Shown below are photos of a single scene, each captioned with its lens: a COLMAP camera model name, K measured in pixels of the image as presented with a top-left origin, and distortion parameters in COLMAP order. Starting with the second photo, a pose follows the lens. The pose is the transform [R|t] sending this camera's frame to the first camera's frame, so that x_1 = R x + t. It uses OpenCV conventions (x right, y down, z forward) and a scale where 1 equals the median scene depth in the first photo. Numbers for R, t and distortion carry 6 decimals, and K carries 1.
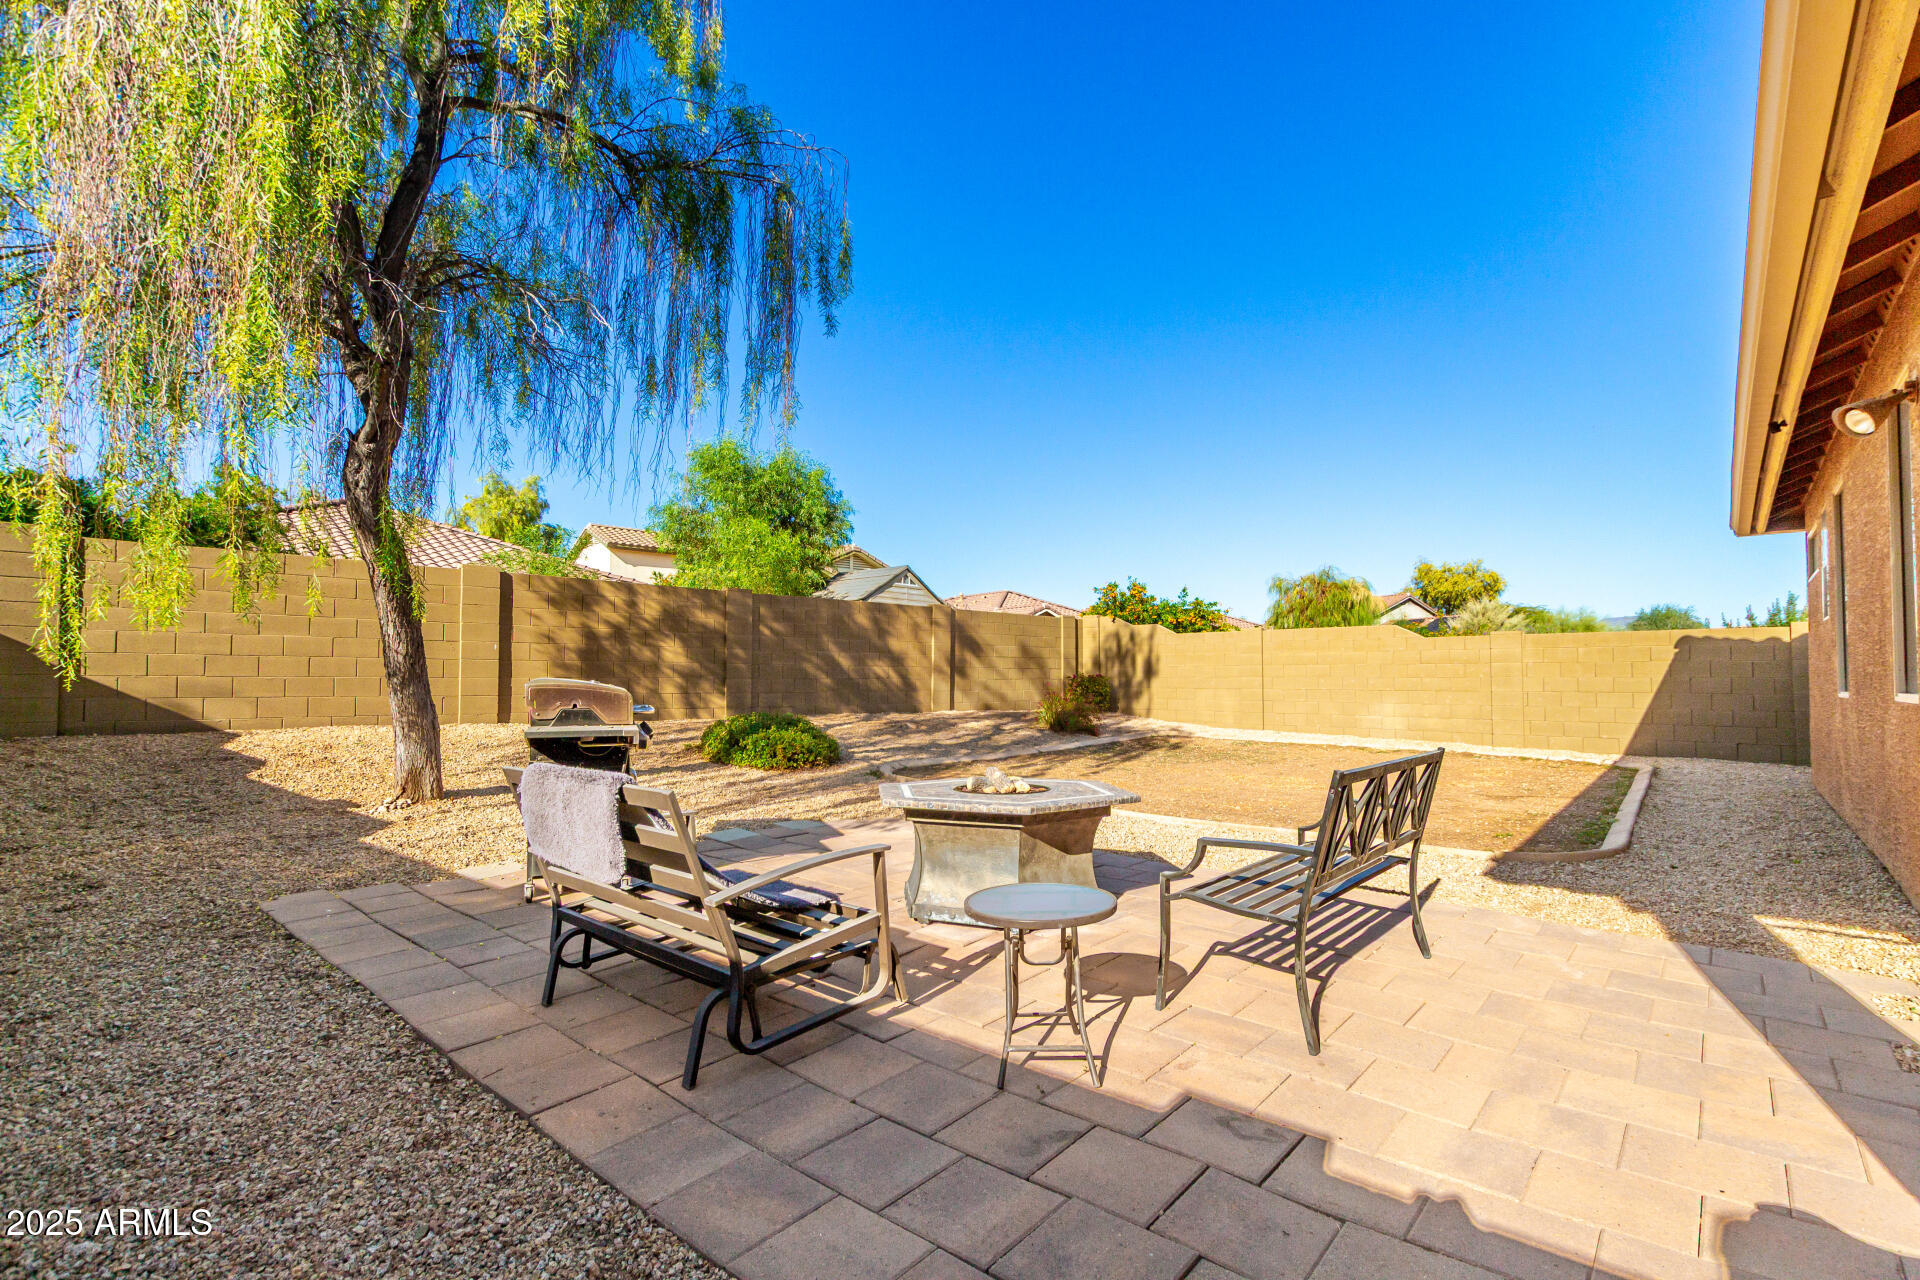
lens RADIAL K [[876.5, 0, 961.6], [0, 876.5, 646.8], [0, 0, 1]] dist [0.007373, -0.002602]
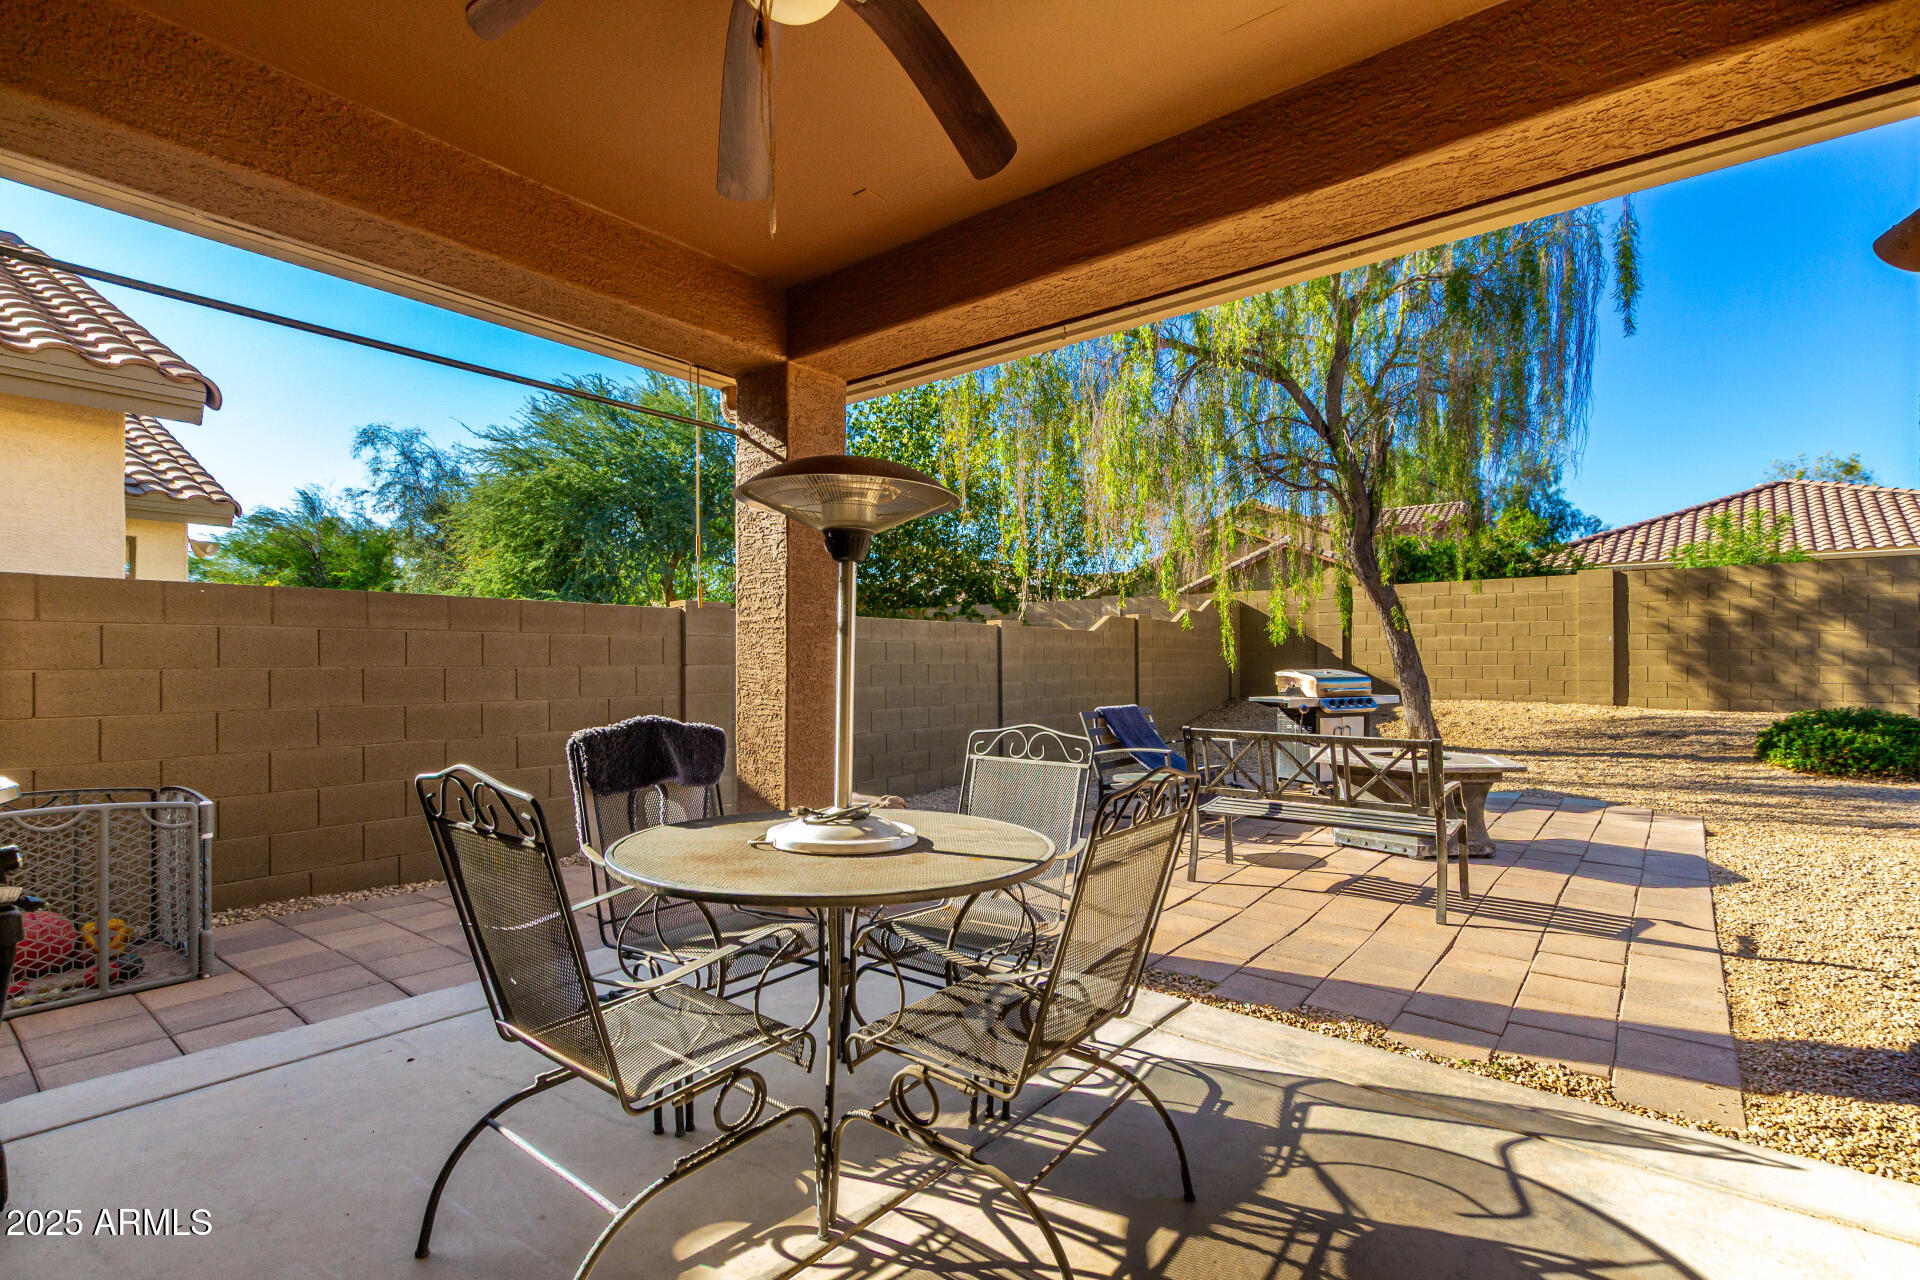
lens RADIAL K [[876.5, 0, 970.5], [0, 876.5, 648.0], [0, 0, 1]] dist [0.007373, -0.002602]
pose [[0.043252, -0.014406, -0.998960, 0.522388], [0.039939, 0.999122, -0.012679, -0.005360], [0.998266, -0.039349, 0.043789, 0.110429]]
